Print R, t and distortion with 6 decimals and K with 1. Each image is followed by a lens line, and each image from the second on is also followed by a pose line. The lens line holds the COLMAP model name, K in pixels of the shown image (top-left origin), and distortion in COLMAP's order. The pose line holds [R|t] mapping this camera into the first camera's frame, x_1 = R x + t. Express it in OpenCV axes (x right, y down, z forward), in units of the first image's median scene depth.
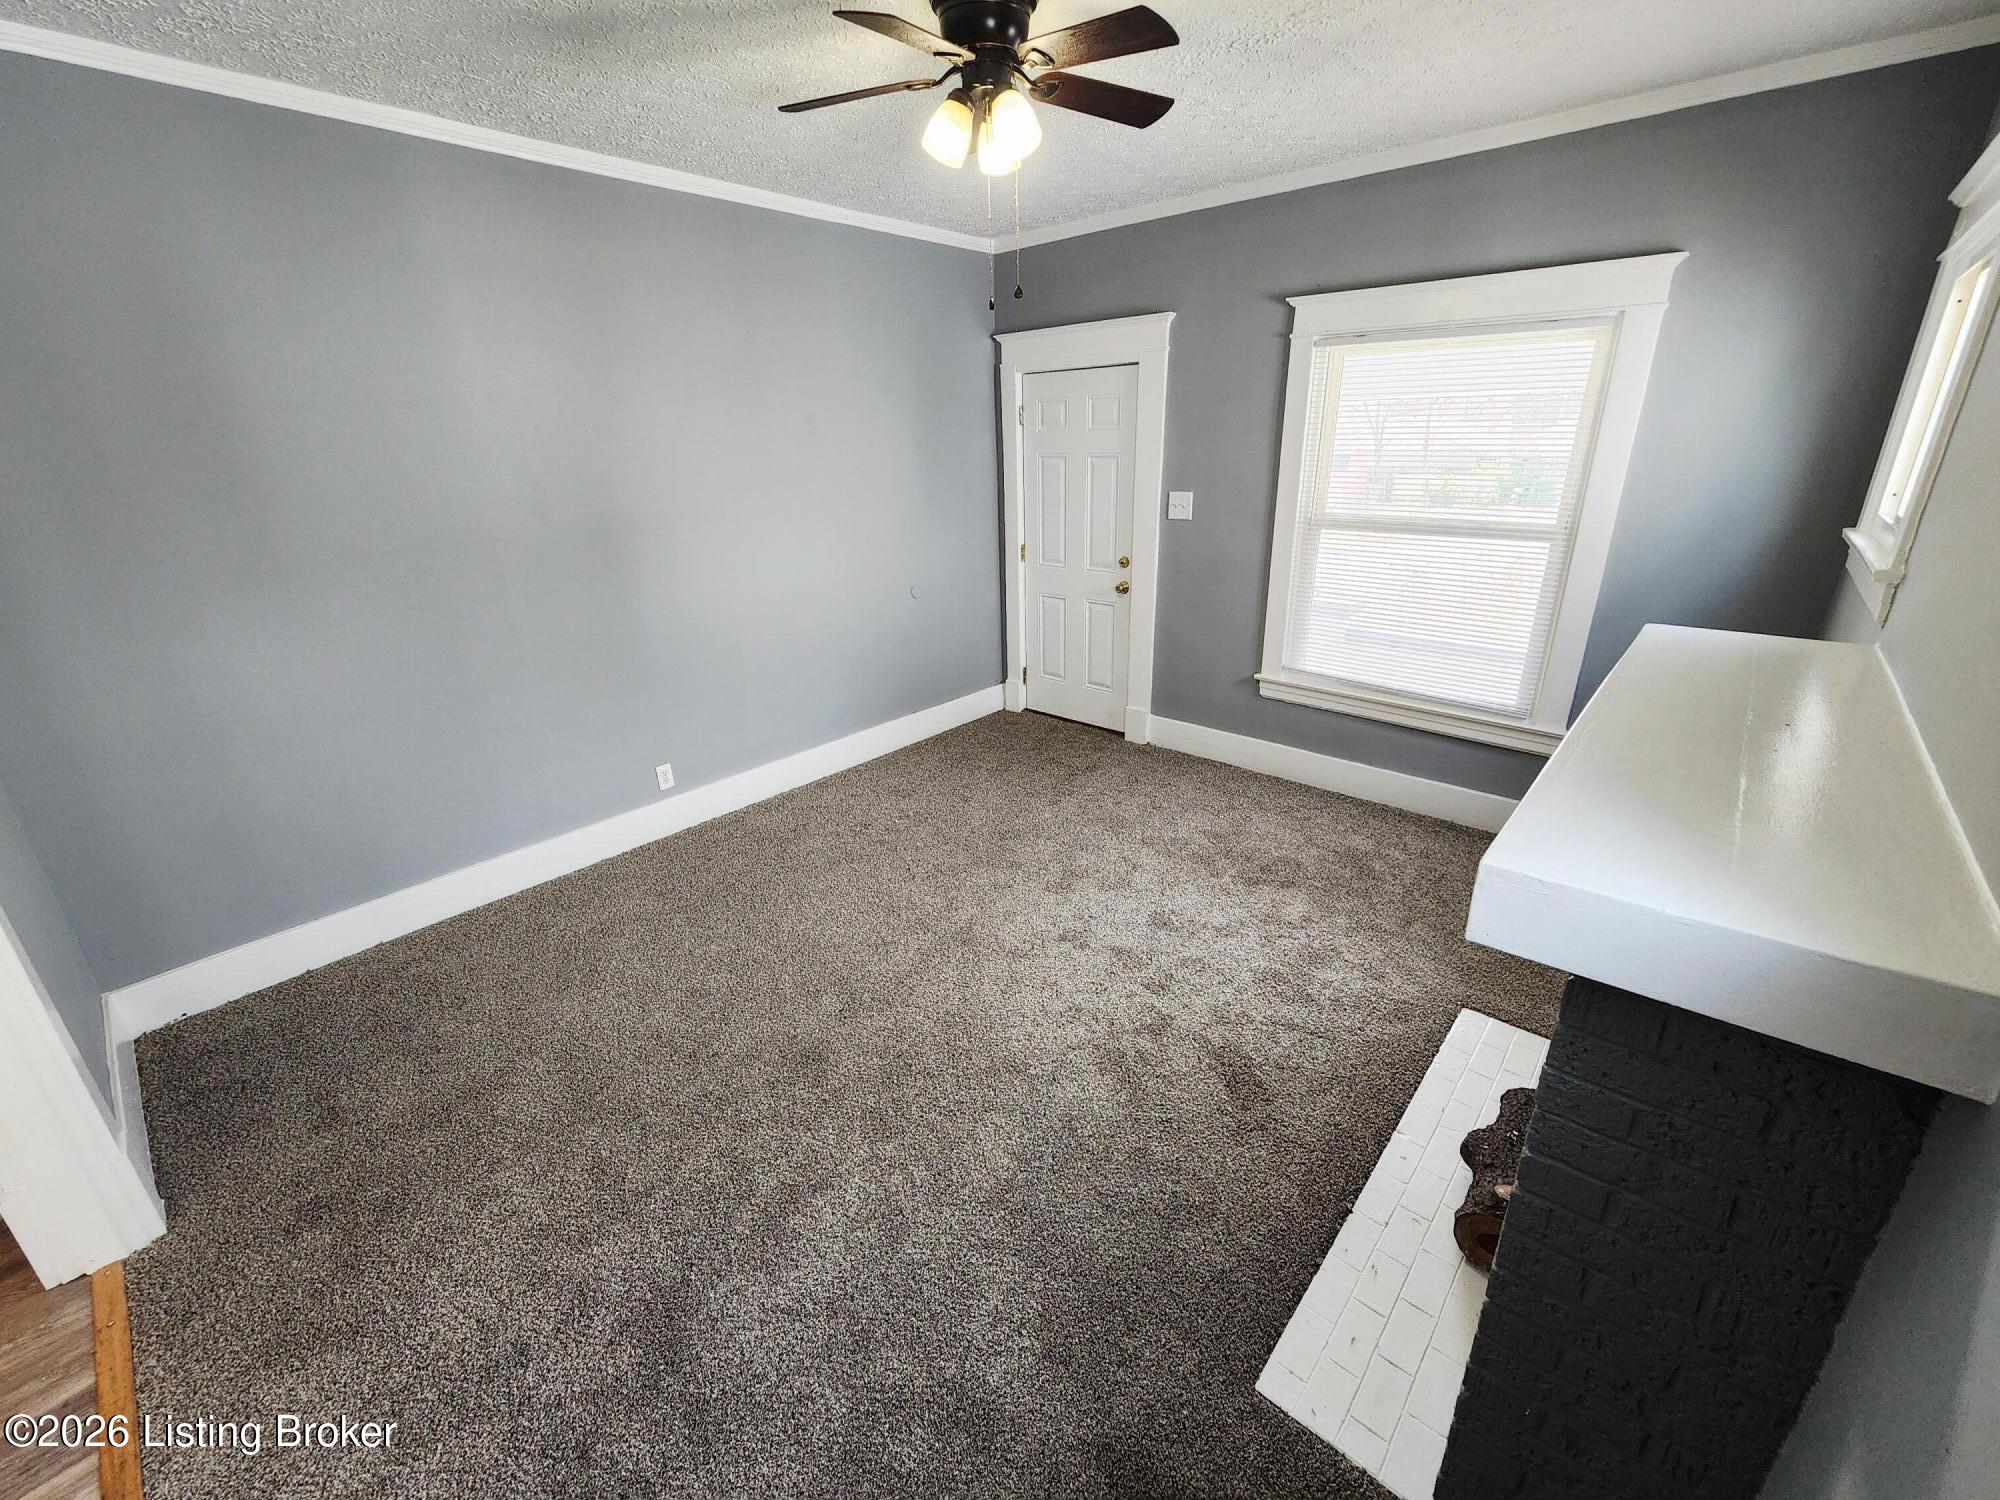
lens RADIAL K [[826.7, 0, 1006.2], [0, 826.7, 753.1], [0, 0, 1]] dist [0.000060, 0.000576]
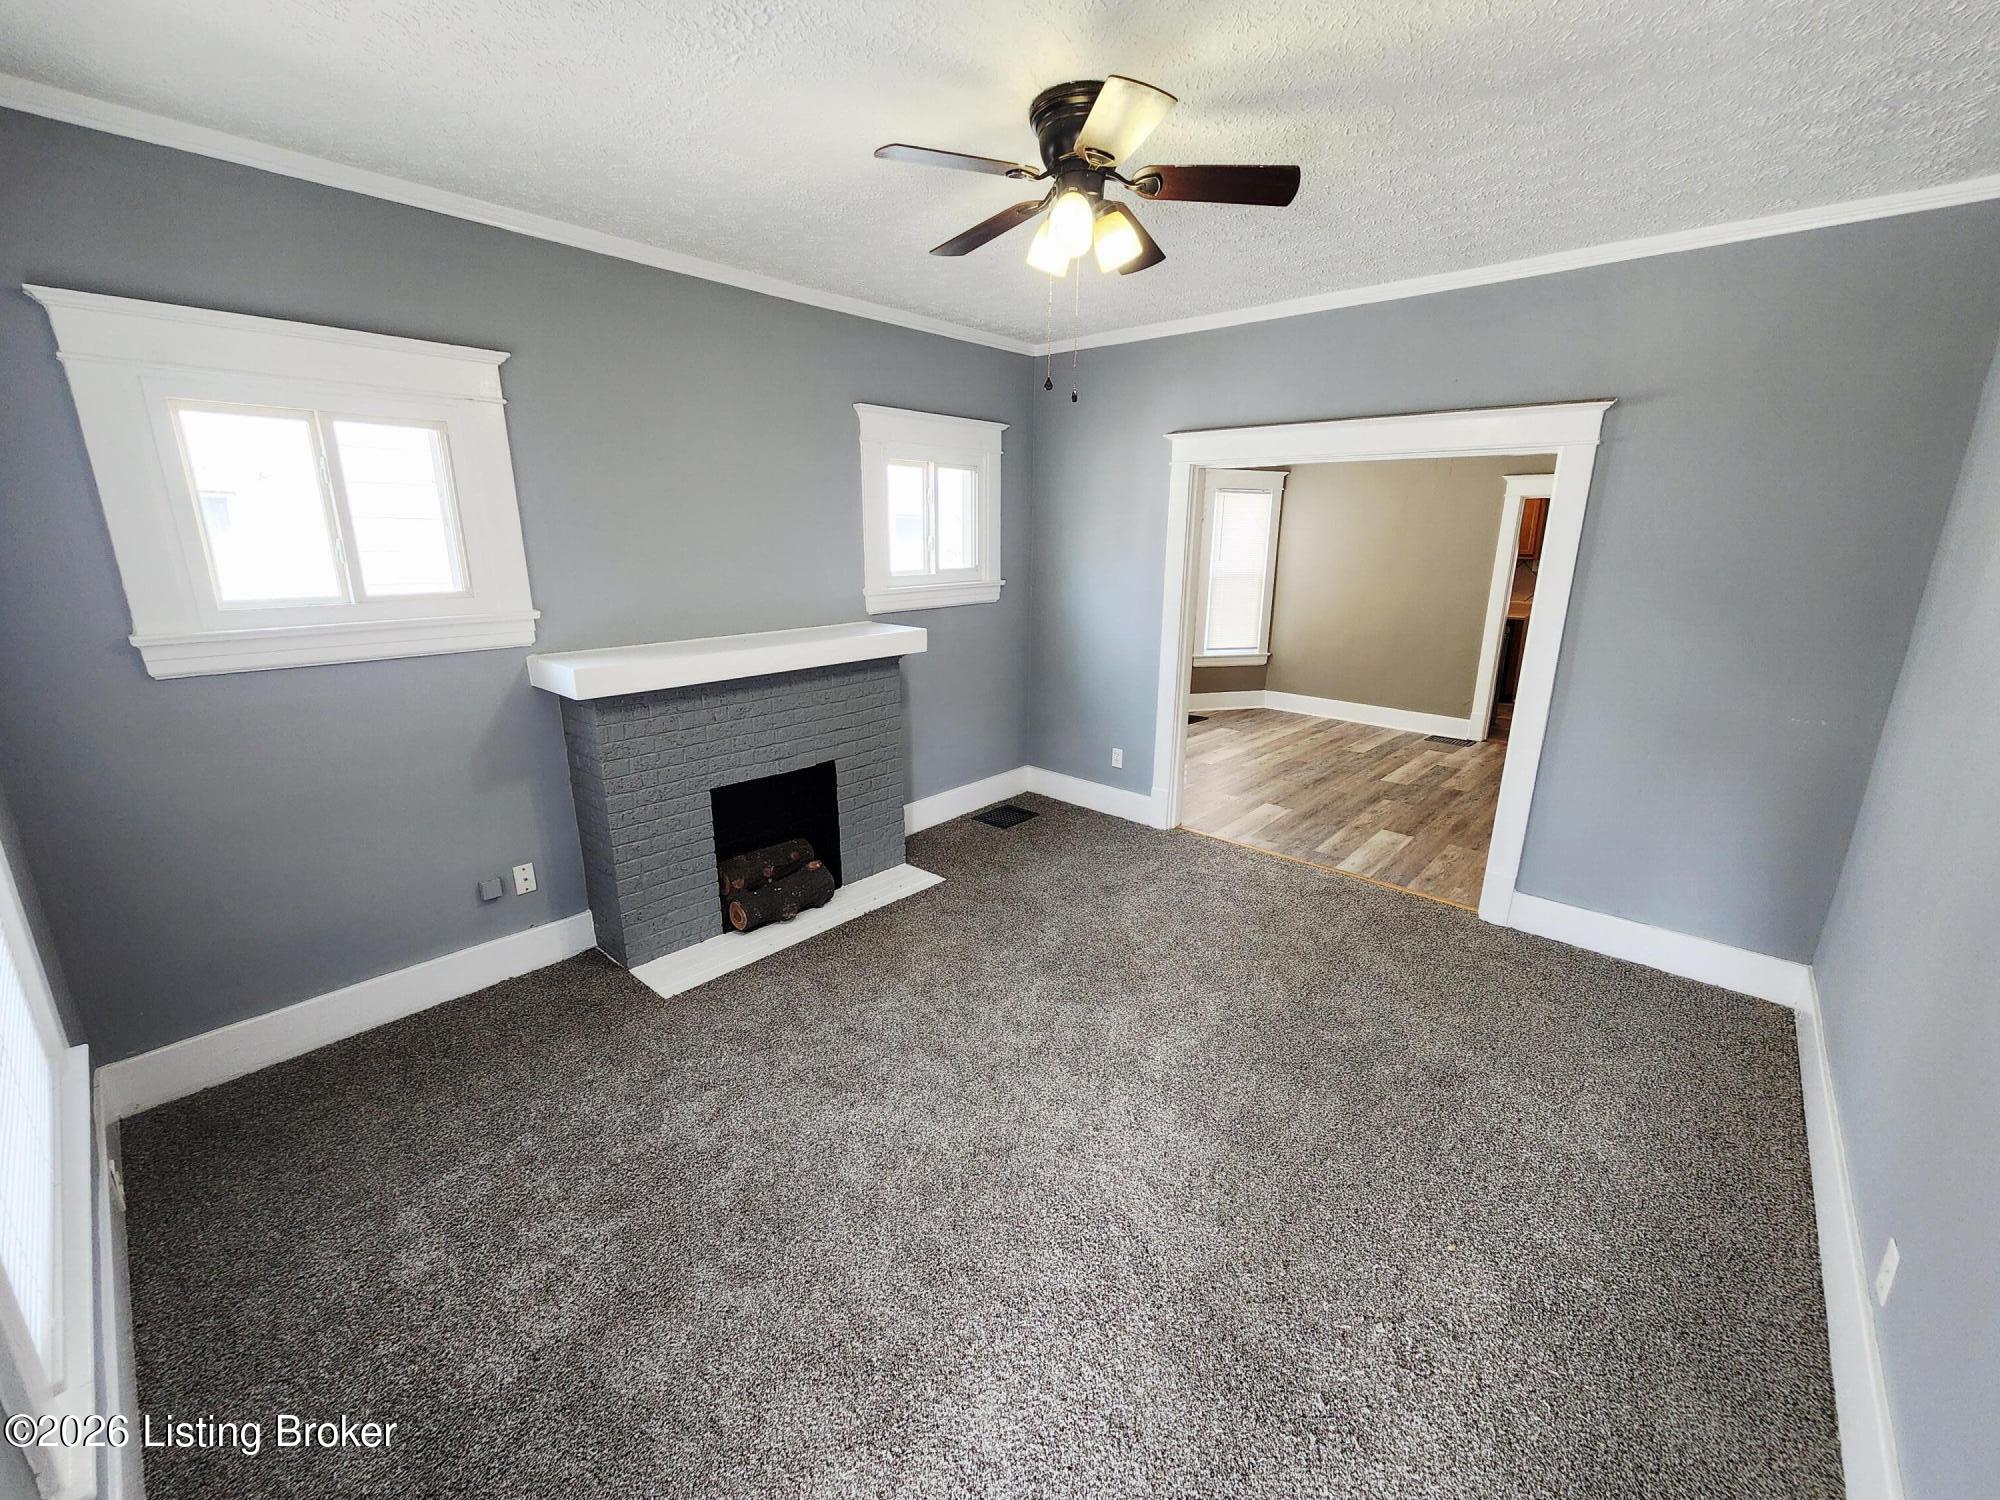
lens RADIAL K [[826.7, 0, 1003.6], [0, 826.7, 748.7], [0, 0, 1]] dist [0.000060, 0.000576]
pose [[-0.999917, 0.012253, 0.003945, 0.045066], [0.012278, 0.815816, 0.578181, -0.462589], [0.003866, 0.578181, -0.815899, 1.229026]]
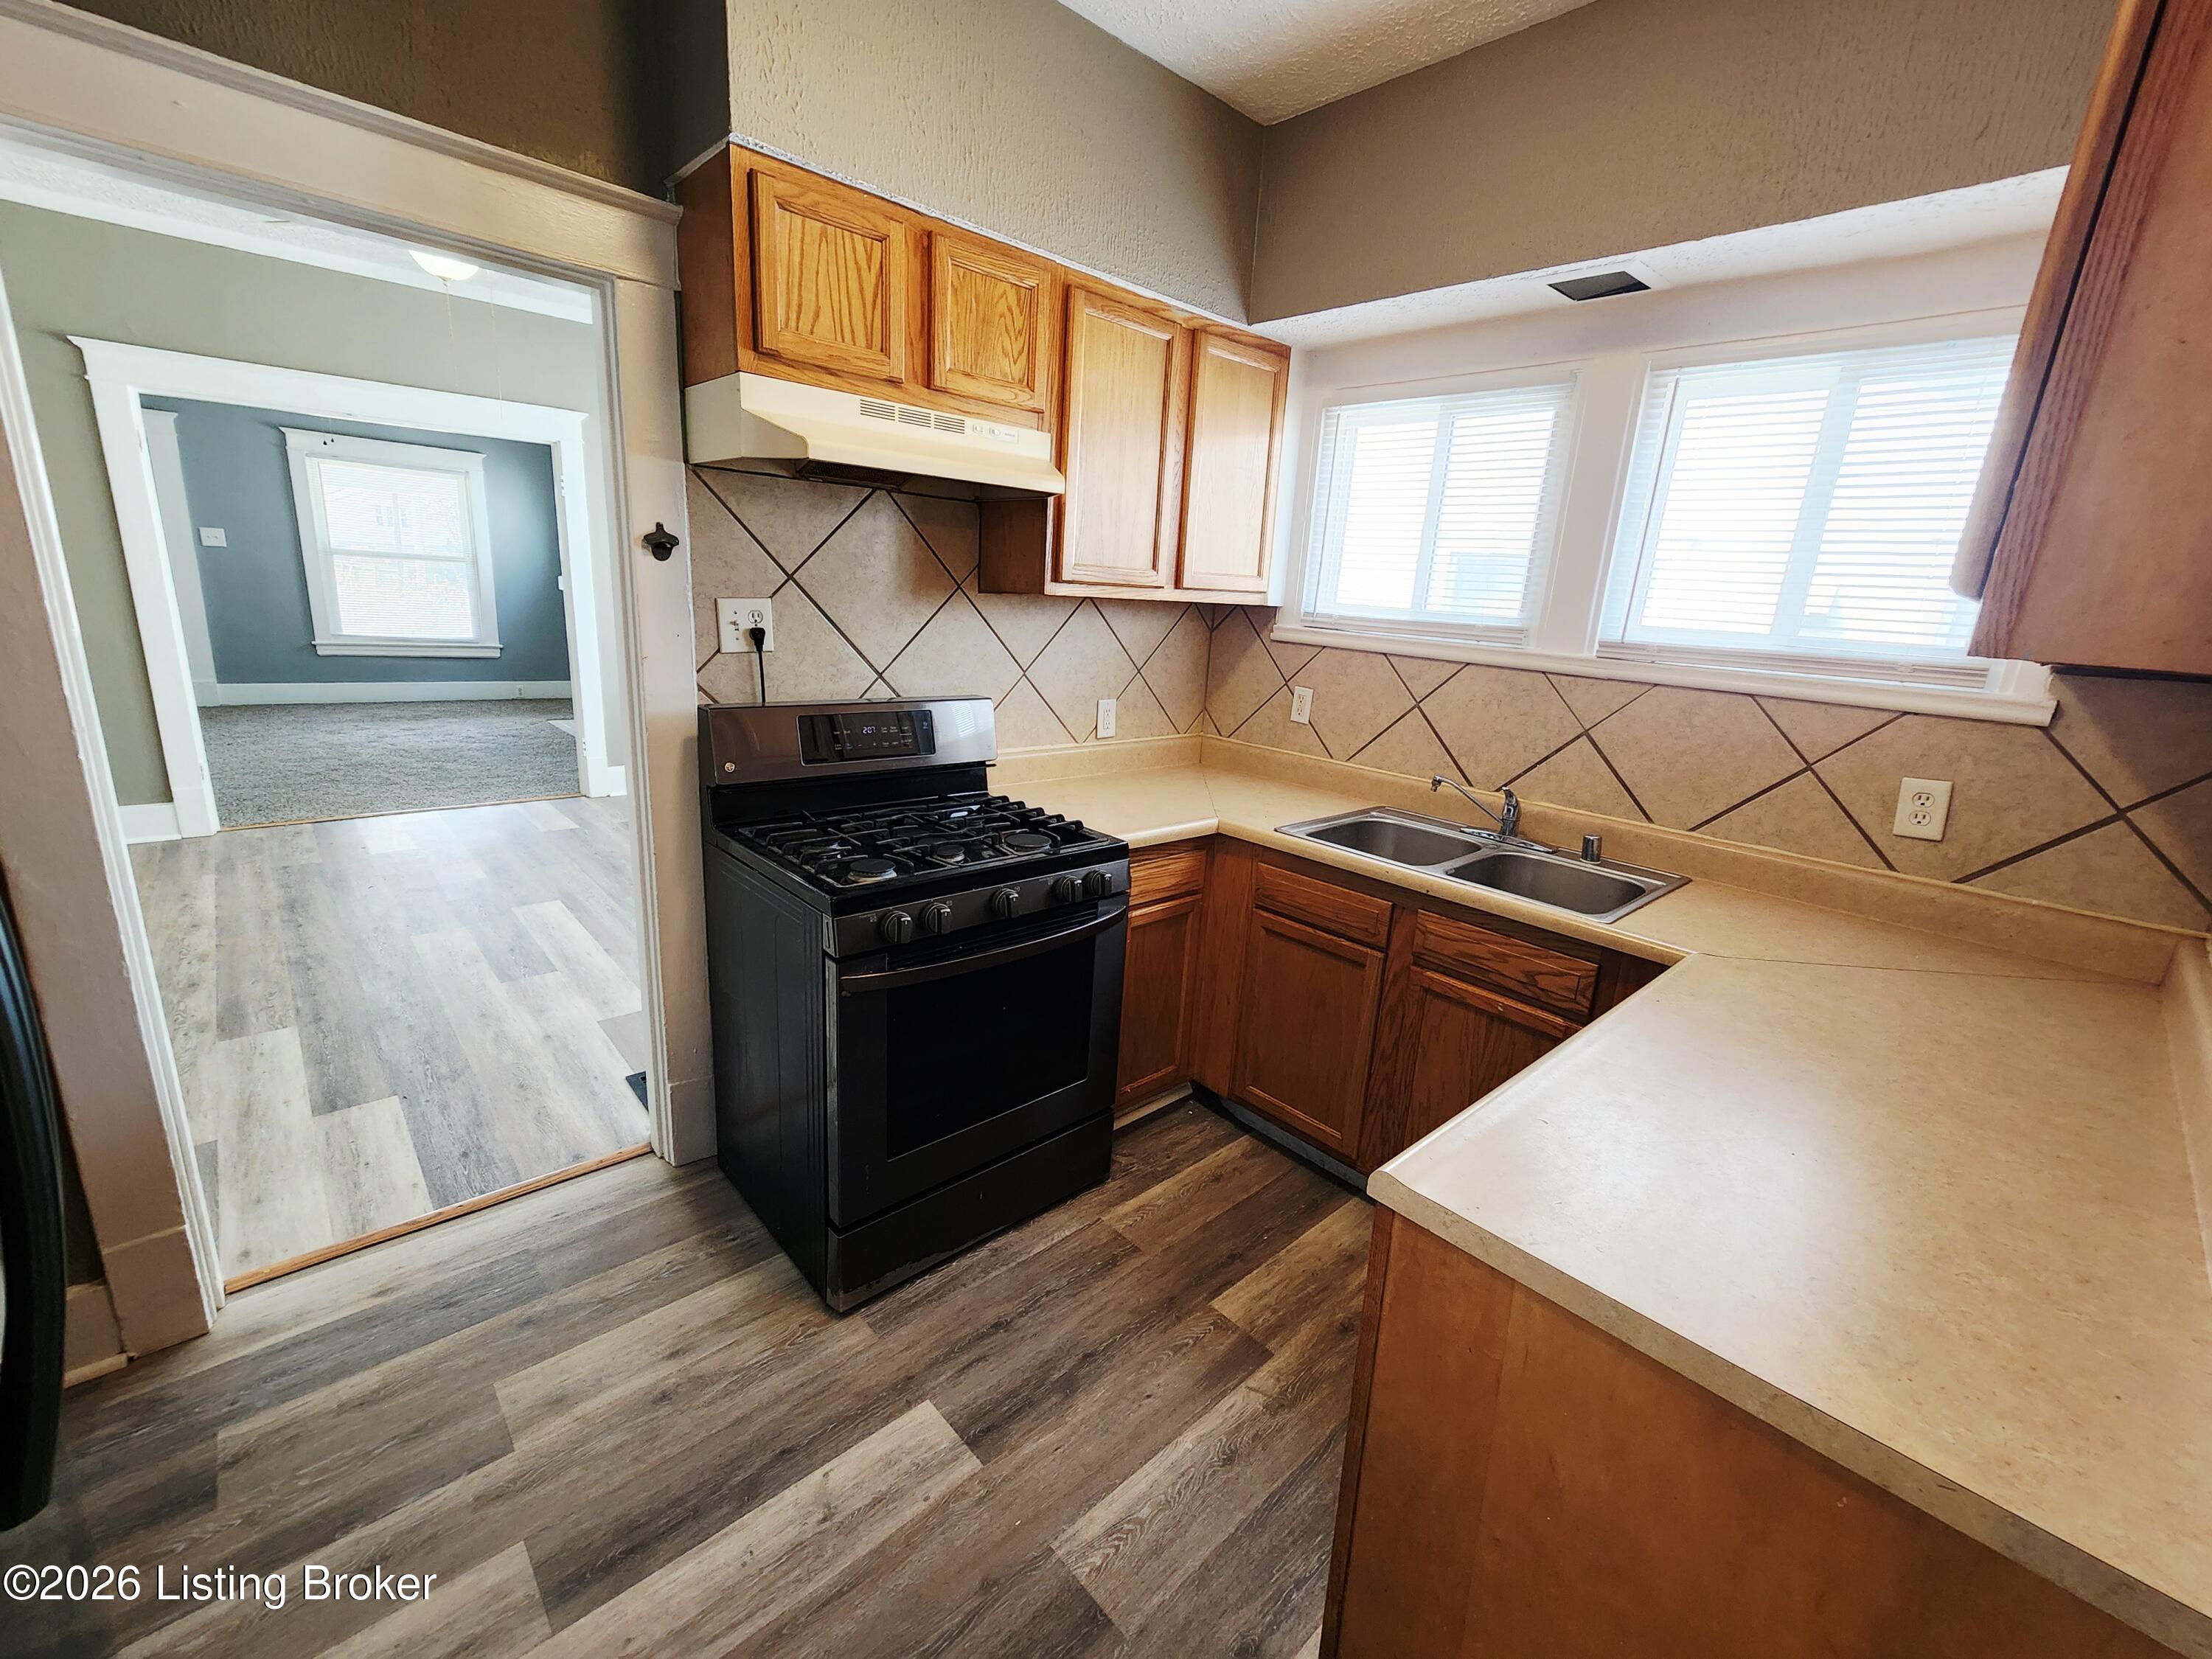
lens RADIAL K [[914.3, 0, 1112.6], [0, 914.3, 812.9], [0, 0, 1]] dist [0.000060, 0.000576]
pose [[0.091782, -0.217668, 0.971698, -1.628794], [0.287018, 0.940186, 0.183498, 0.408004], [-0.953518, 0.262053, 0.148767, -0.834222]]
